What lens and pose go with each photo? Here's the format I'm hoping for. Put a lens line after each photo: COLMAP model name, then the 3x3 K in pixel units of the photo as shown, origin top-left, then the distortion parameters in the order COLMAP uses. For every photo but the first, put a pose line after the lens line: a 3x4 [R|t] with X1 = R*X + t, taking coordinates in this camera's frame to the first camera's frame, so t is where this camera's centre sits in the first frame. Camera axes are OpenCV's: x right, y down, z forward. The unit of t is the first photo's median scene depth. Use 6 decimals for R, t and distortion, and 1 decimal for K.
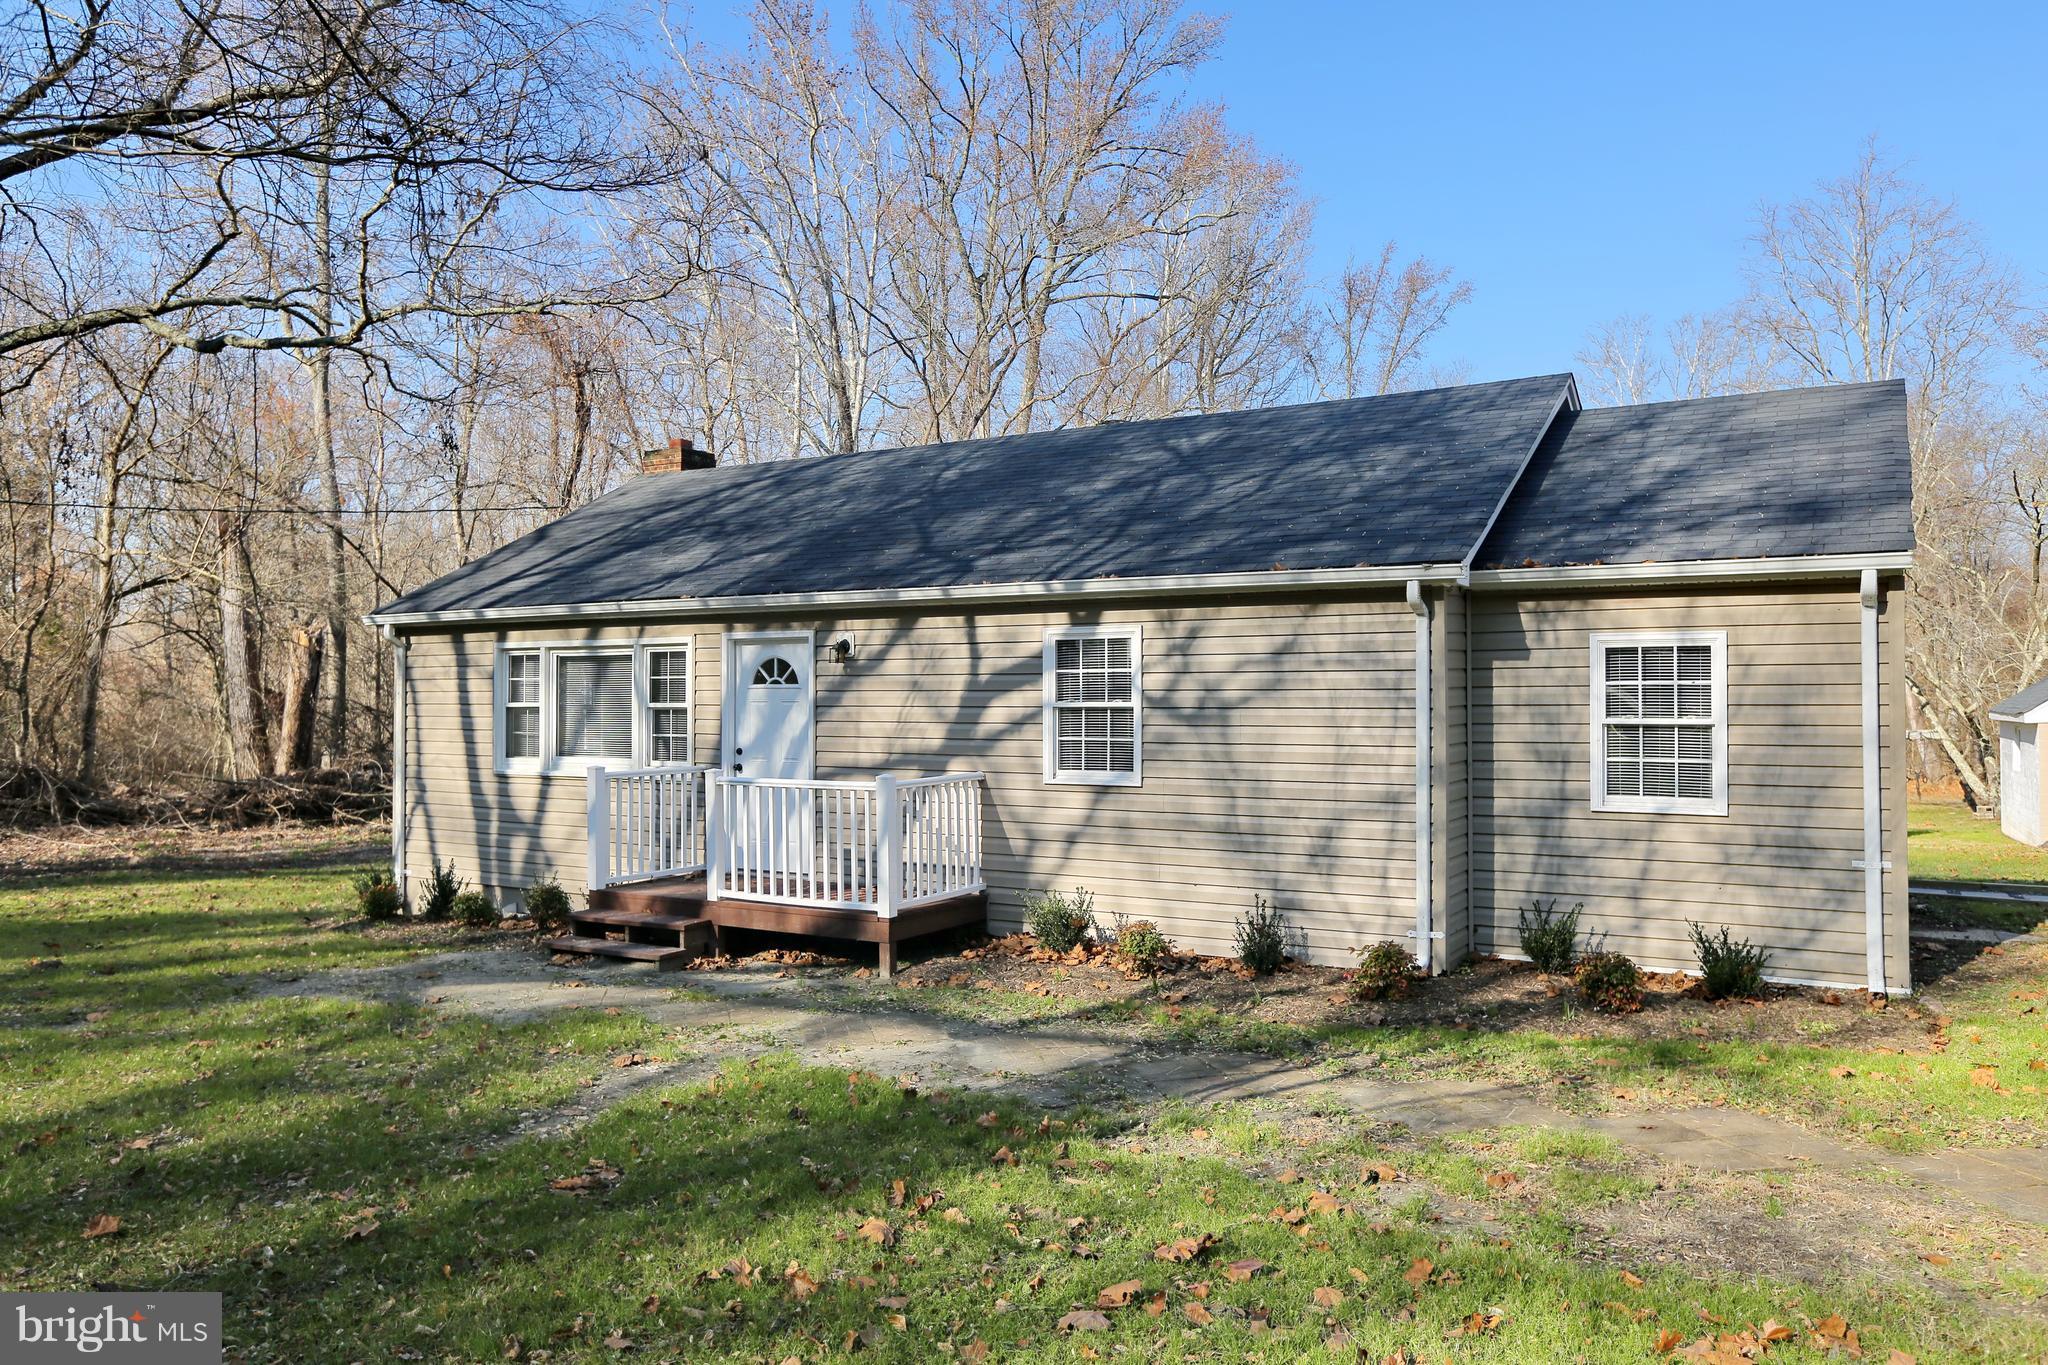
lens RADIAL K [[1376.6, 0, 1042.1], [0, 1376.6, 688.6], [0, 0, 1]] dist [-0.007922, 0.001680]
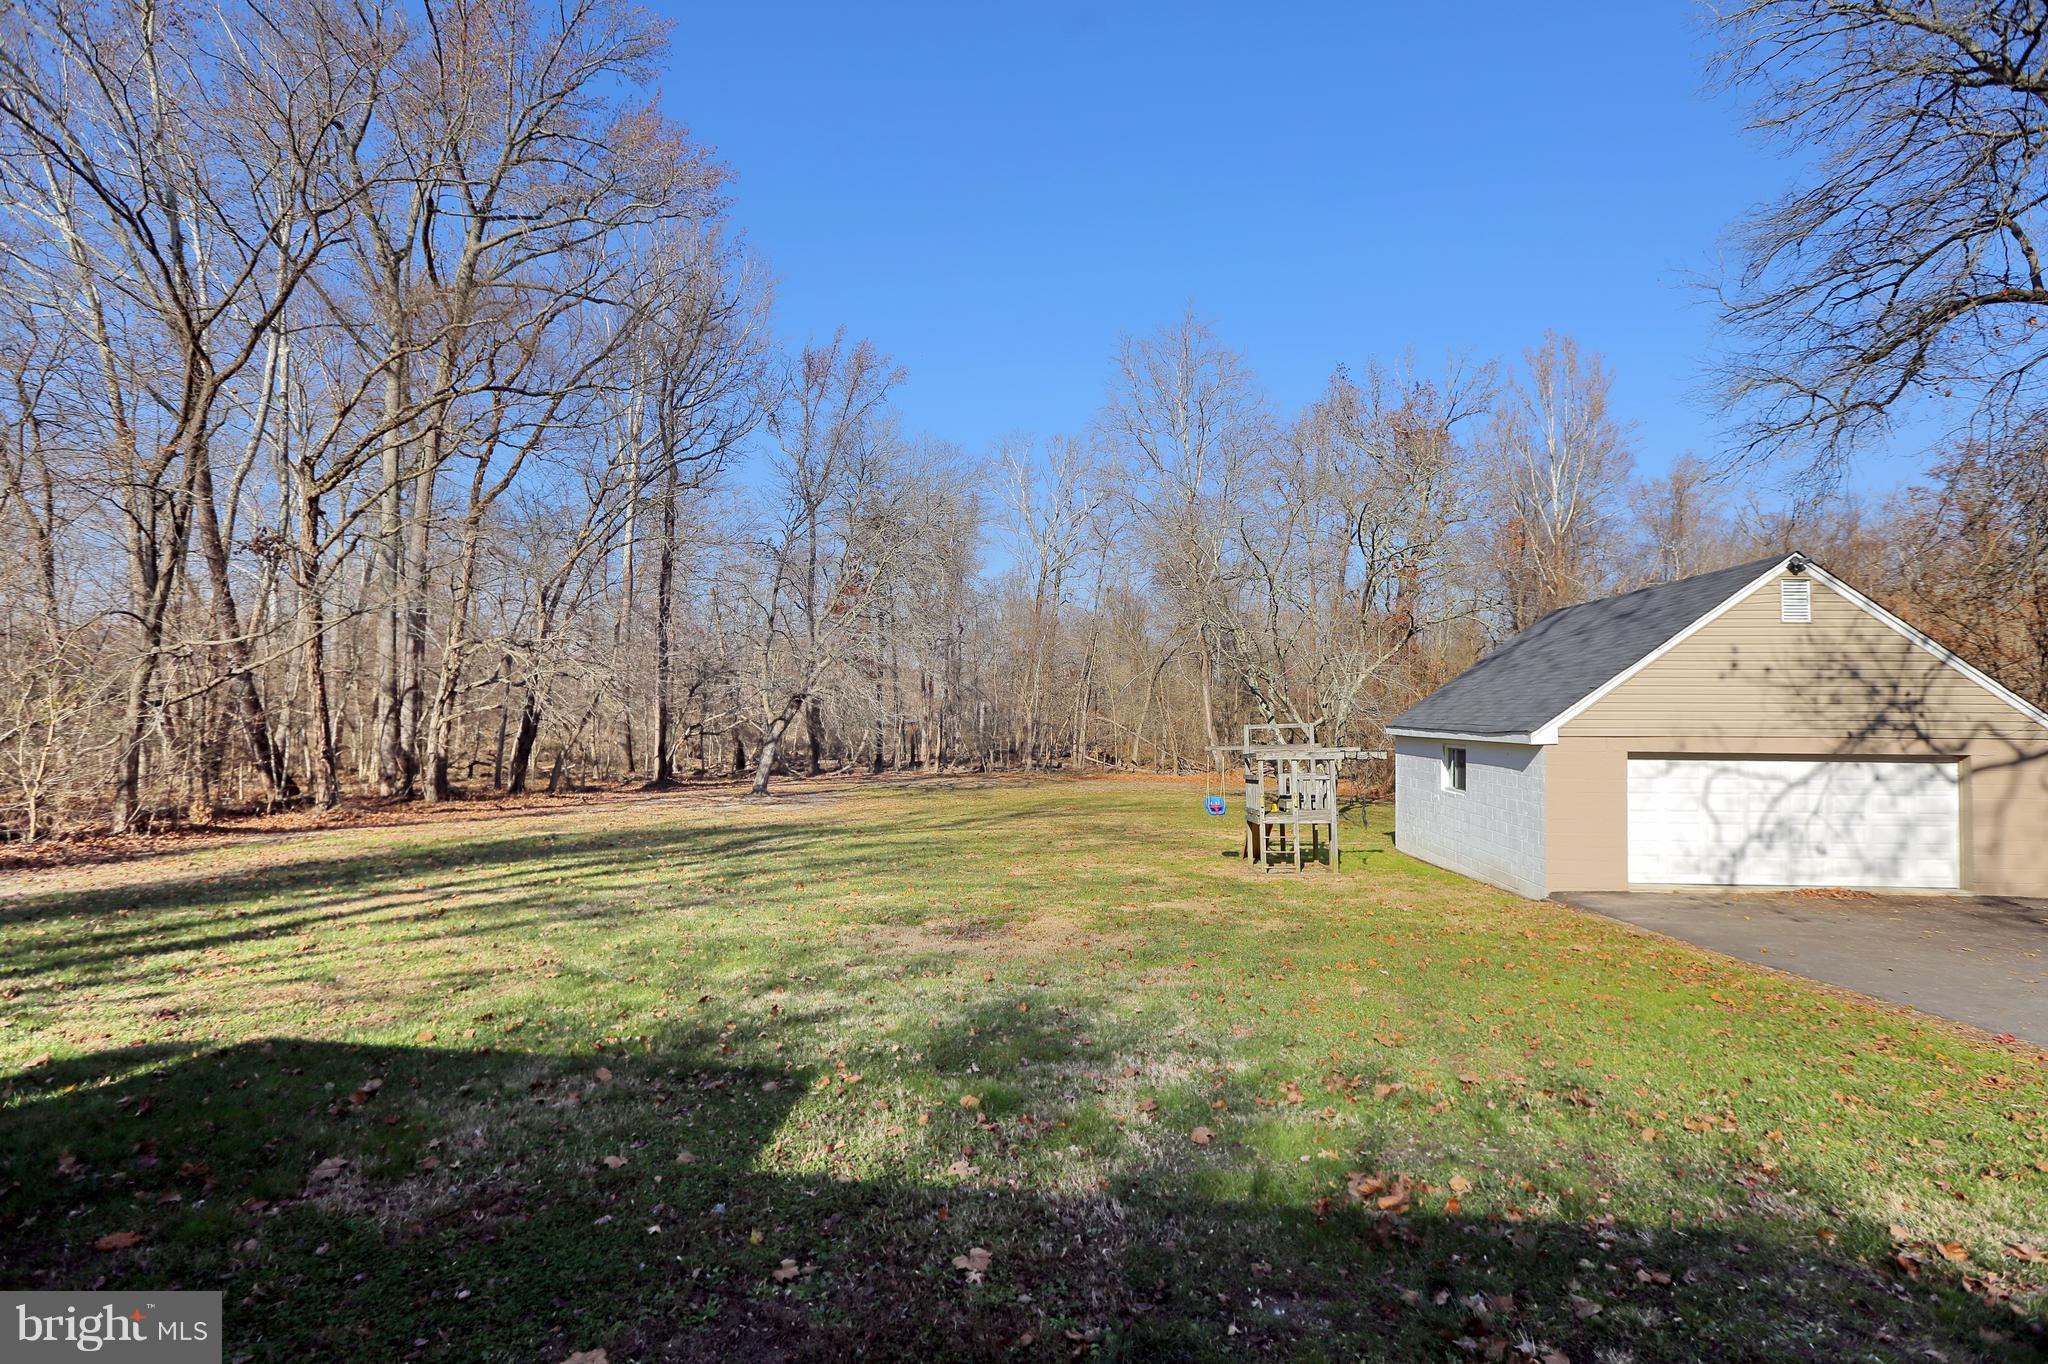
lens RADIAL K [[958.4, 0, 1017.1], [0, 958.4, 667.7], [0, 0, 1]] dist [-0.029649, 0.000052]
pose [[0.916144, 0.022099, 0.400239, 0.560690], [-0.006603, 0.999176, -0.040057, 0.020781], [-0.400794, 0.034055, 0.915535, 1.582557]]
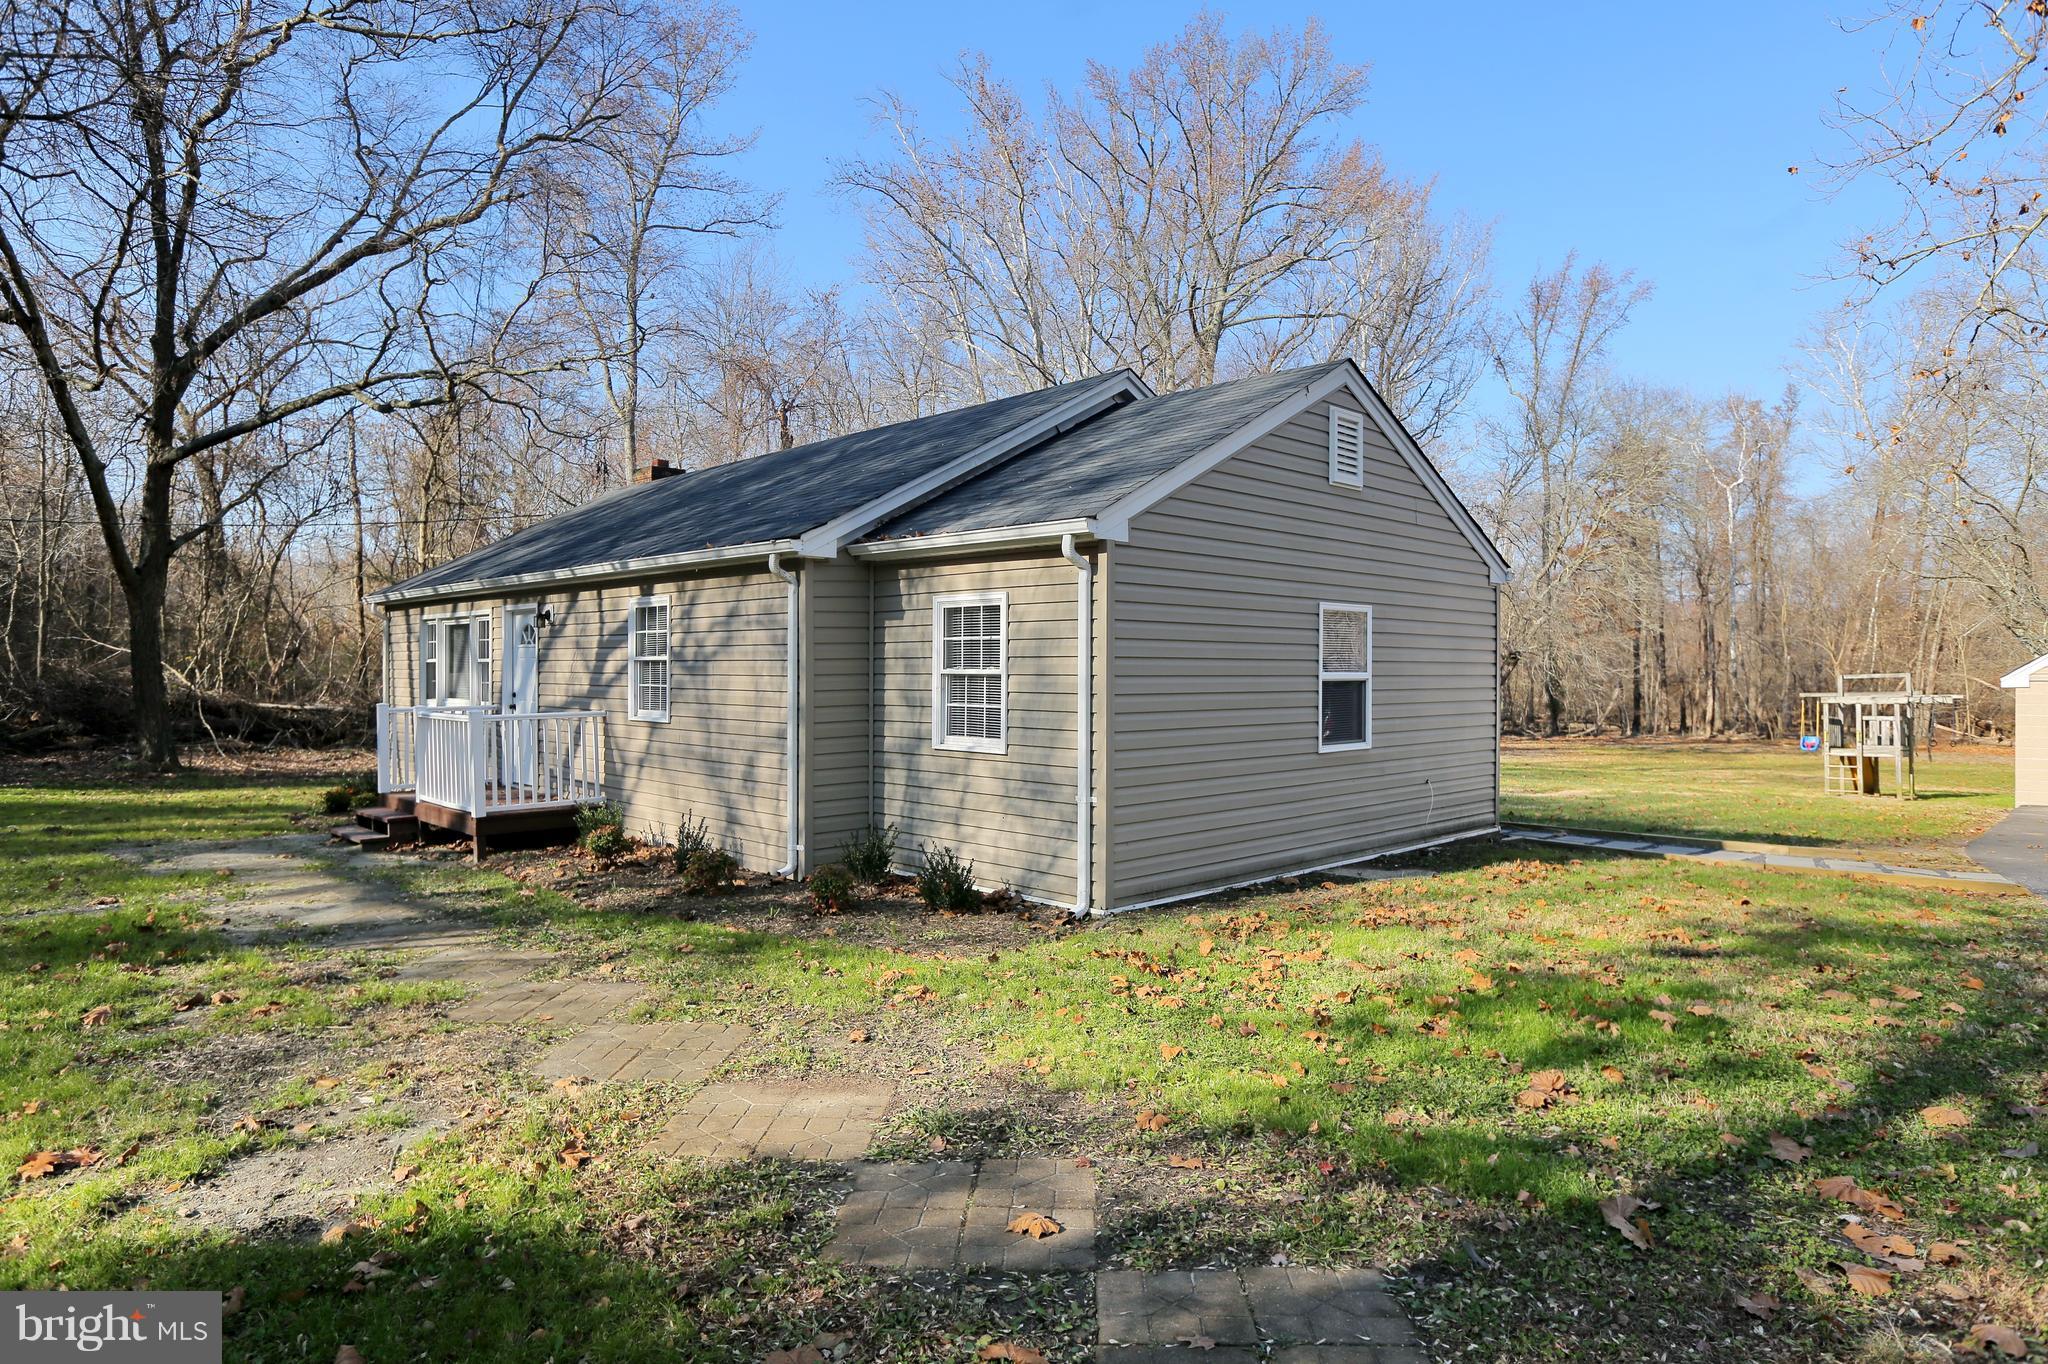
lens RADIAL K [[1150.7, 0, 1036.5], [0, 1150.7, 679.1], [0, 0, 1]] dist [-0.026715, 0.001058]
pose [[0.966038, 0.007177, -0.258301, 0.638812], [-0.002610, 0.999834, 0.018022, 0.010544], [0.258388, -0.016735, 0.965896, 0.069923]]
